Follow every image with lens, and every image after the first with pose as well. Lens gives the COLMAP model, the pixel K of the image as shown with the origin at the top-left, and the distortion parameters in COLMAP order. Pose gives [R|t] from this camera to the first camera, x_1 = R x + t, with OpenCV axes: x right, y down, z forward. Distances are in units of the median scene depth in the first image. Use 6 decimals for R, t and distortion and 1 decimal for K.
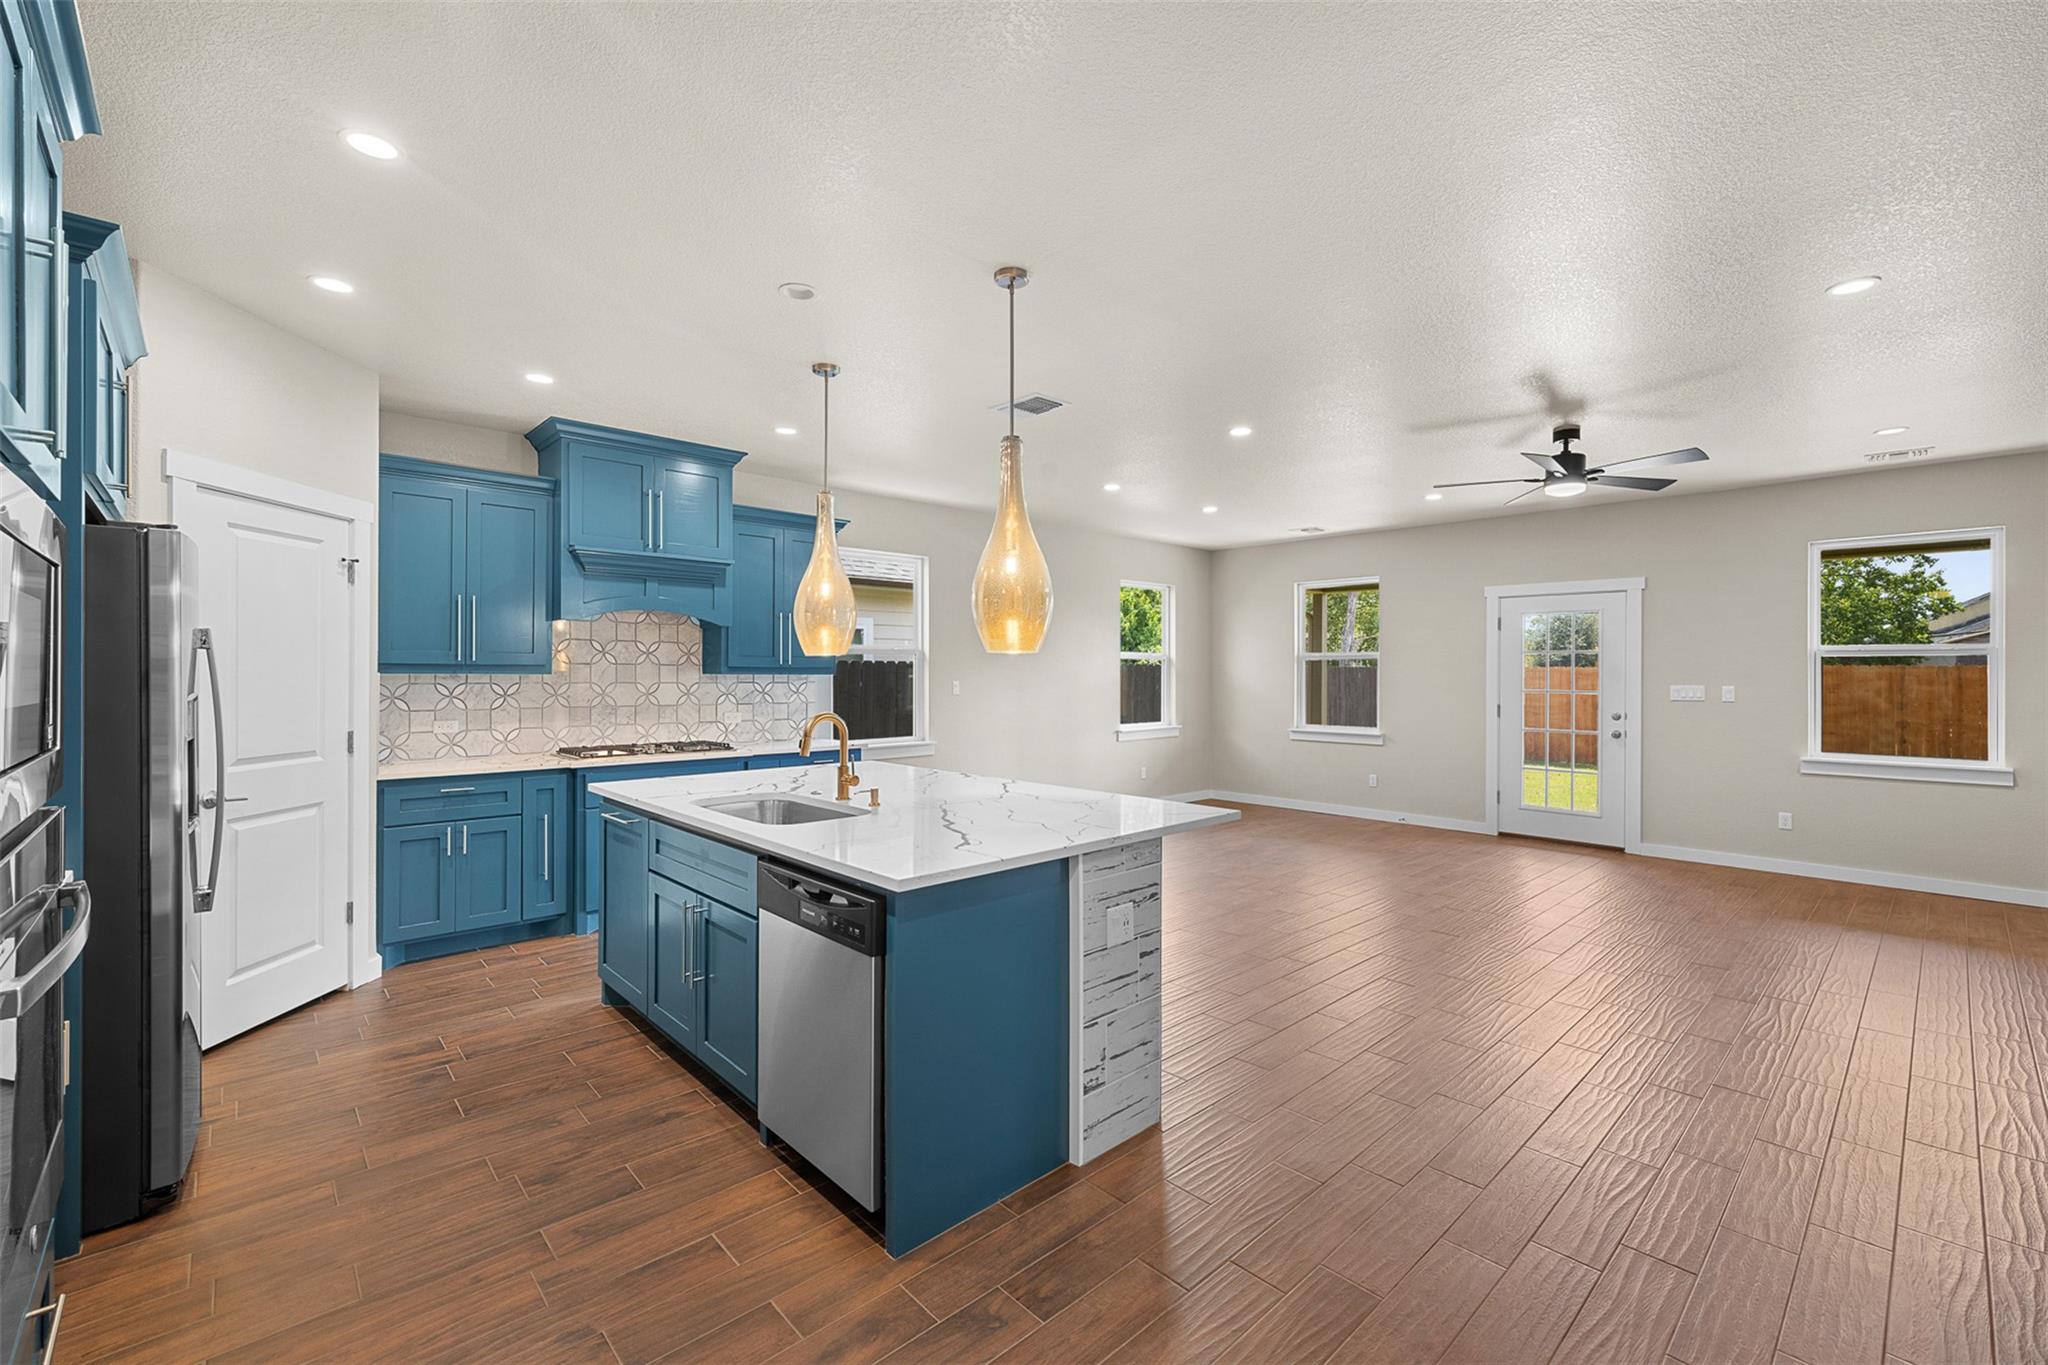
lens RADIAL K [[858.9, 0, 1022.0], [0, 858.9, 672.0], [0, 0, 1]] dist [0.003107, 0.000077]
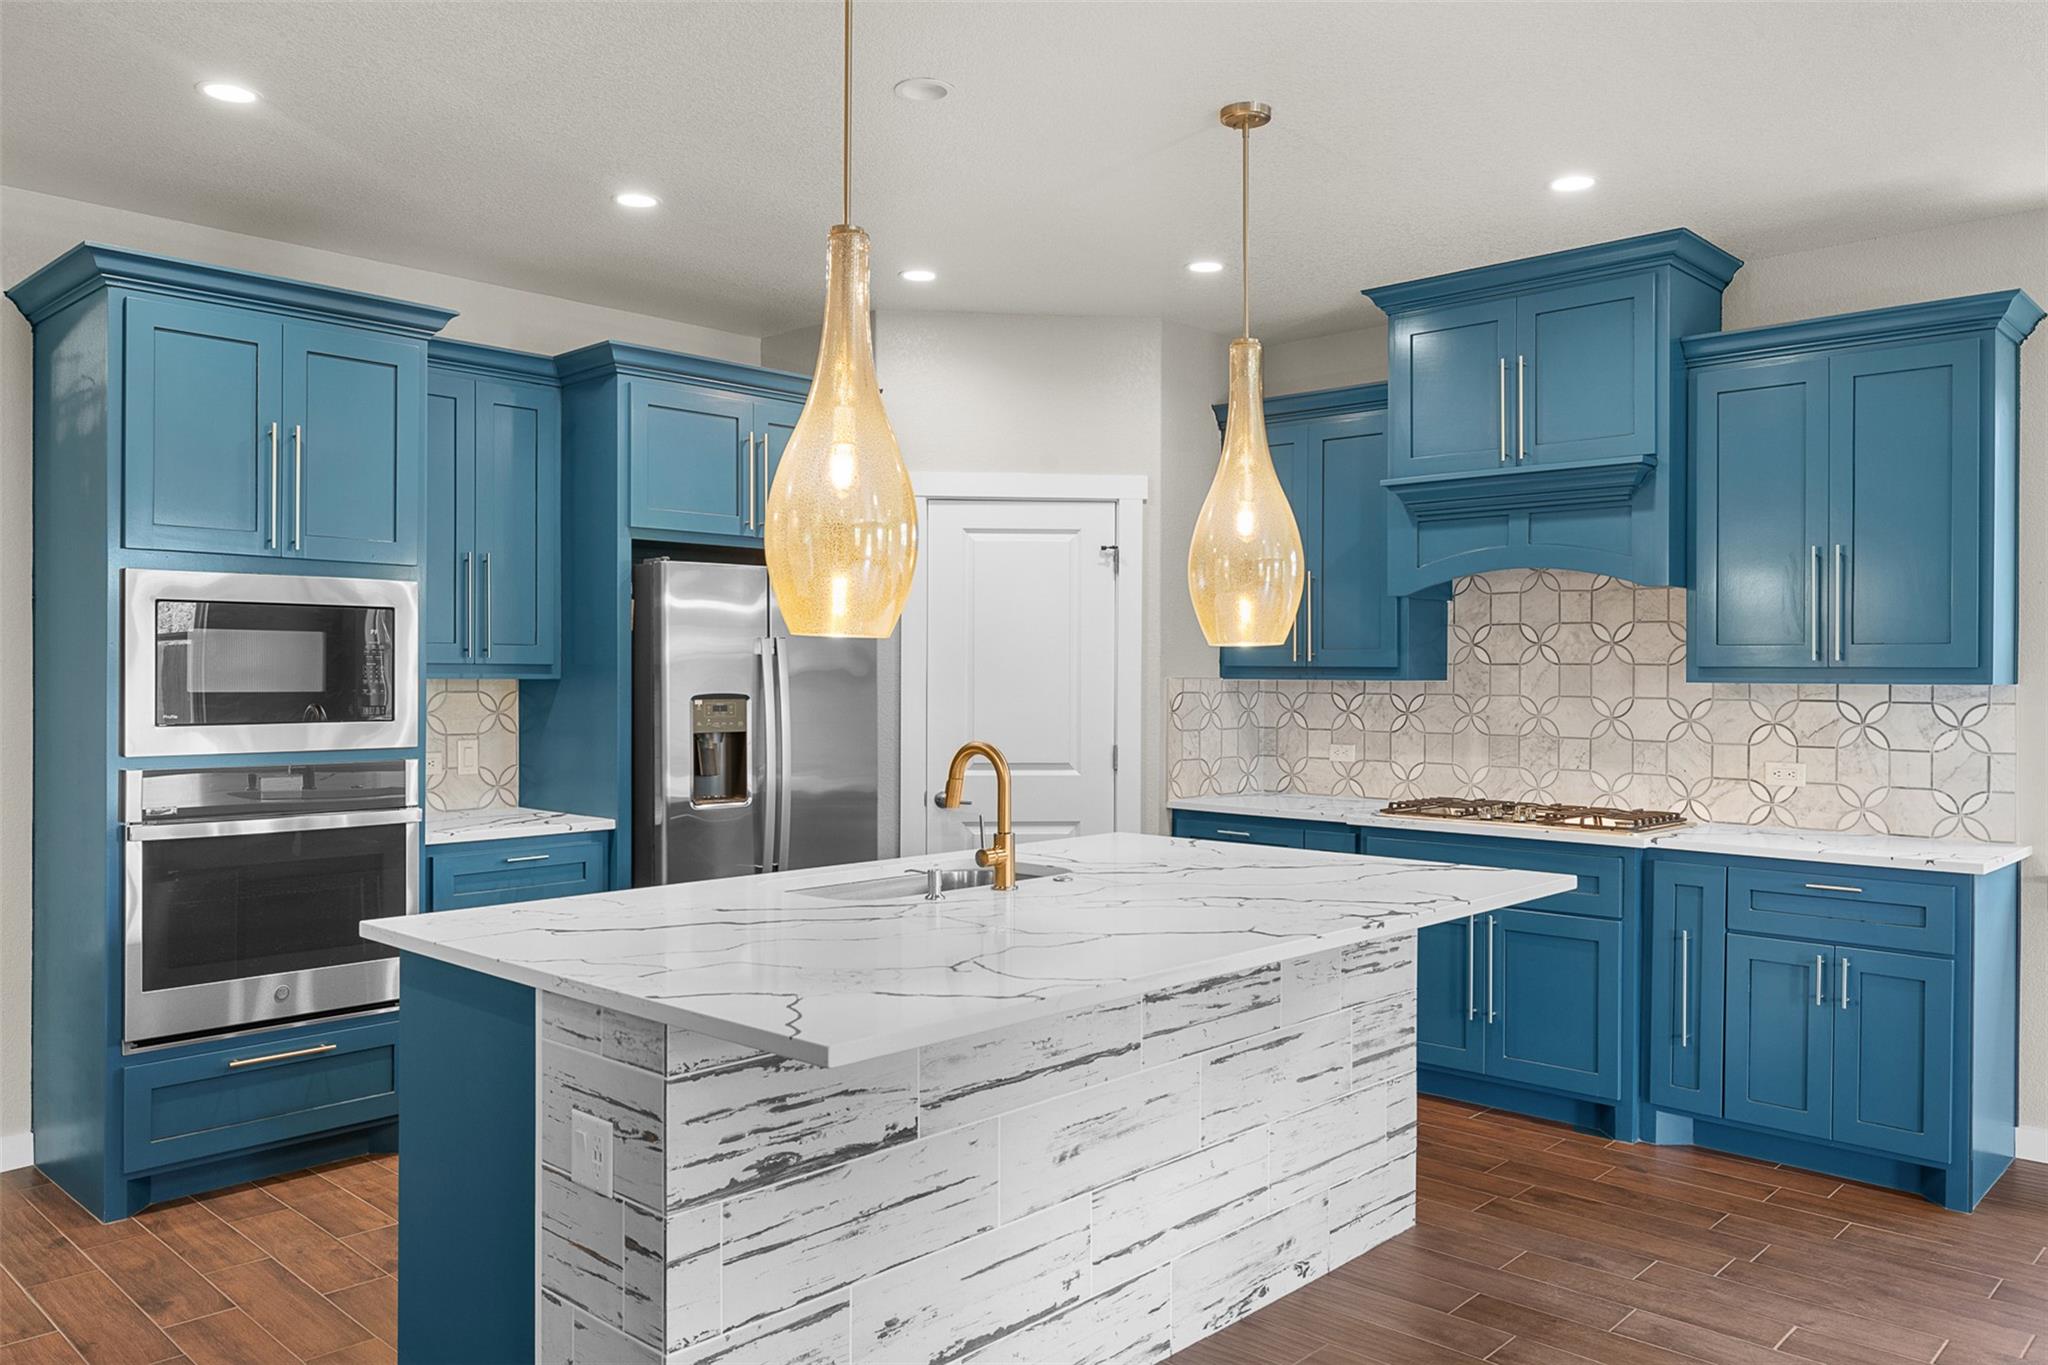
lens RADIAL K [[1484.7, 0, 1030.9], [0, 1484.7, 675.5], [0, 0, 1]] dist [-0.007234, -0.003697]
pose [[0.066110, -0.002614, -0.997809, 0.664744], [-0.002900, 0.999992, -0.002812, 0.002973], [0.997808, 0.003080, 0.066102, 0.774570]]
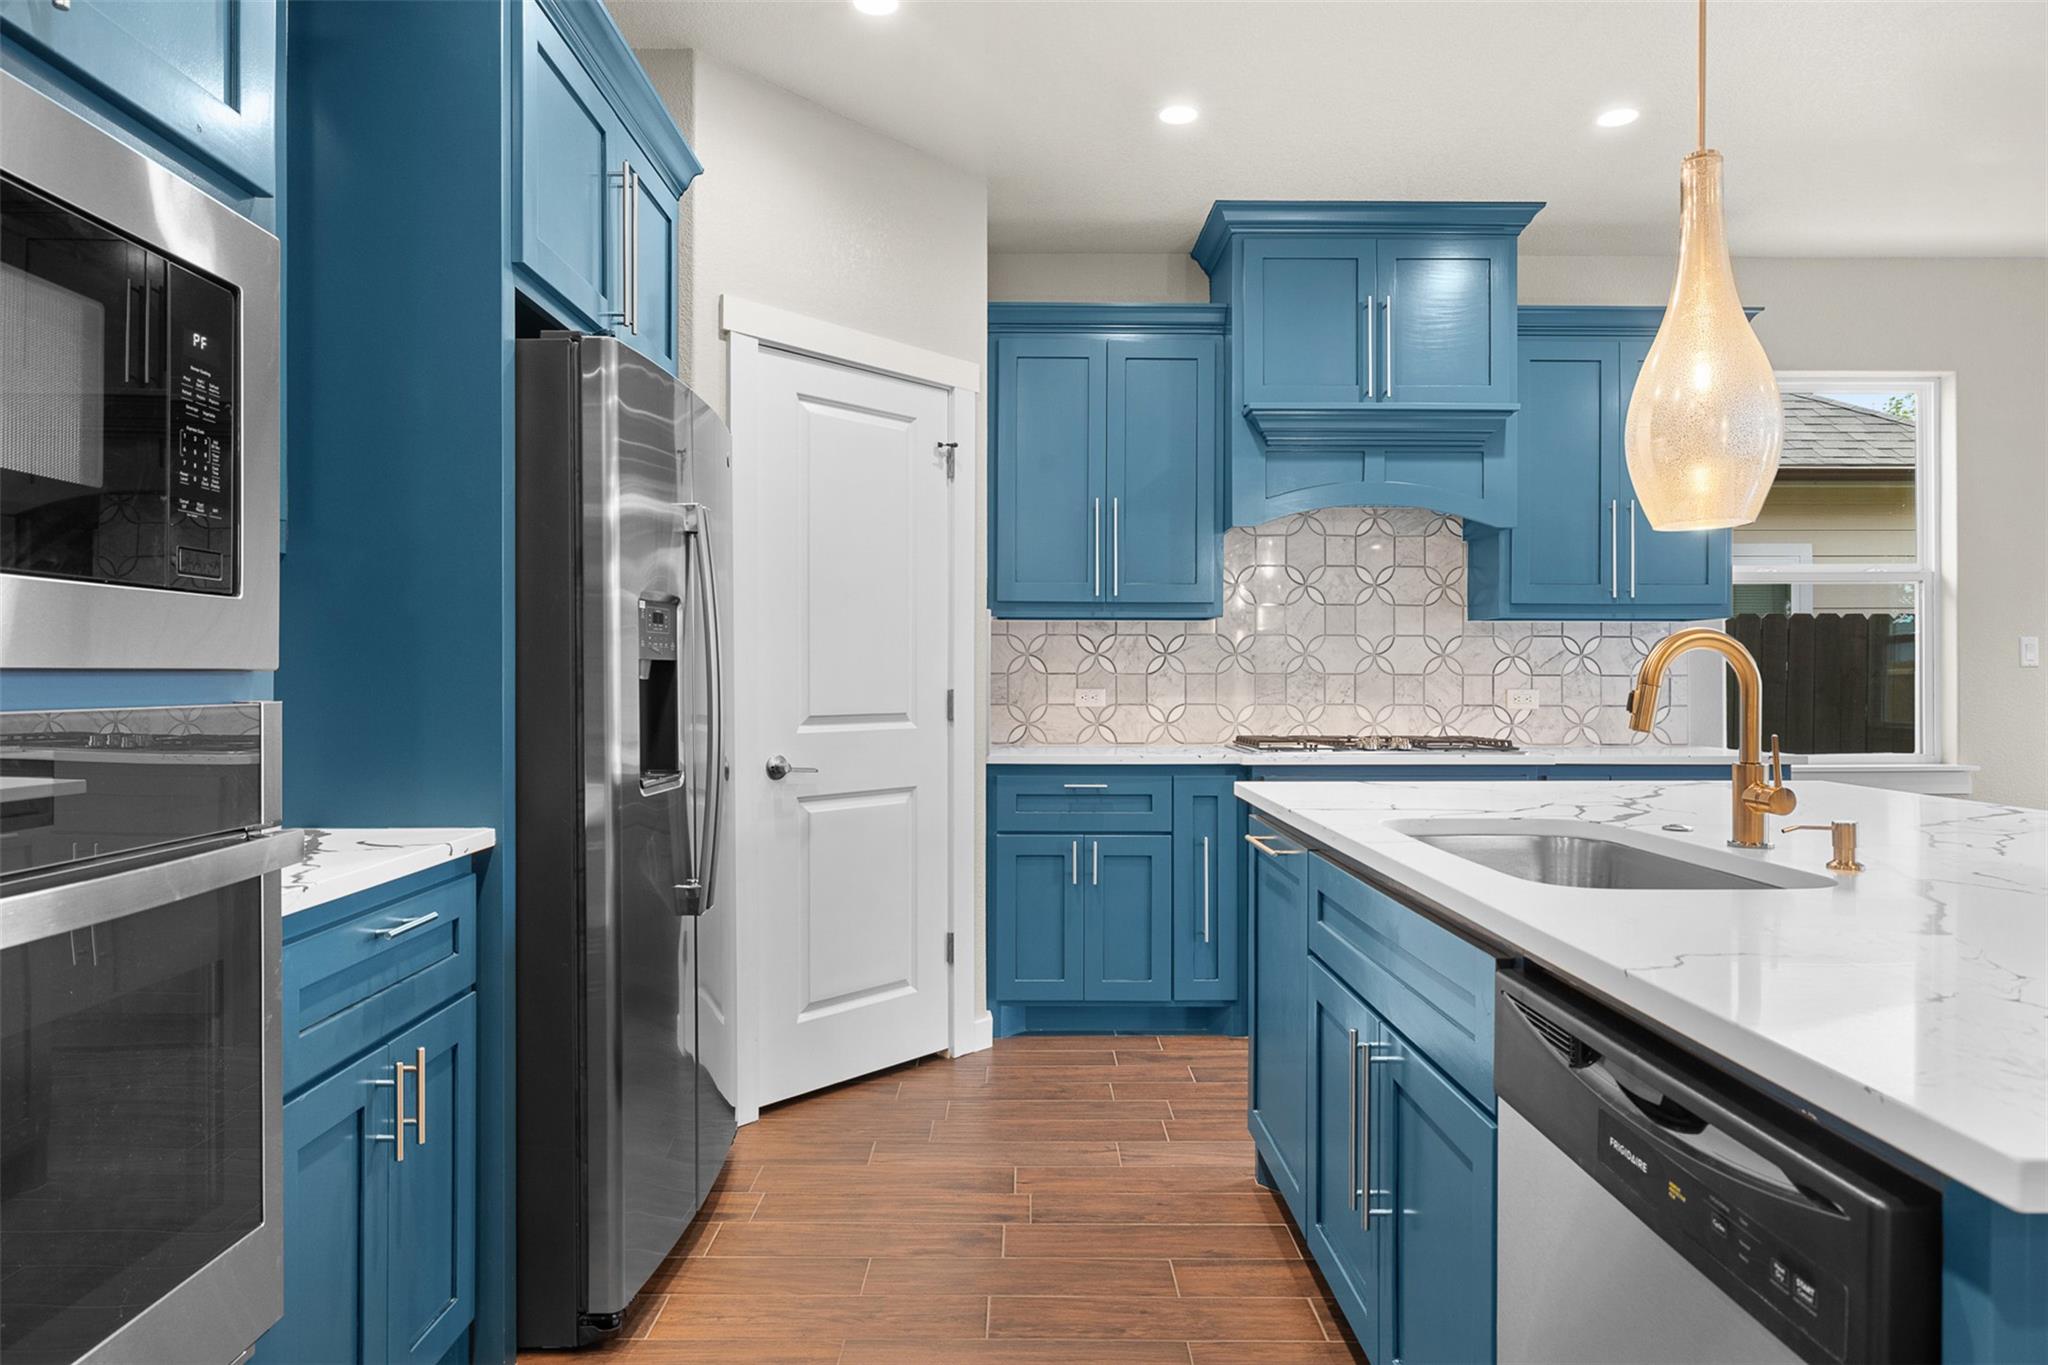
lens RADIAL K [[1219.9, 0, 1023.7], [0, 1219.9, 678.8], [0, 0, 1]] dist [-0.001889, 0.000644]
pose [[0.736994, -0.001849, -0.675897, -0.060233], [0.002903, 0.999996, 0.000430, 0.056496], [0.675893, -0.002279, 0.736996, 0.291543]]
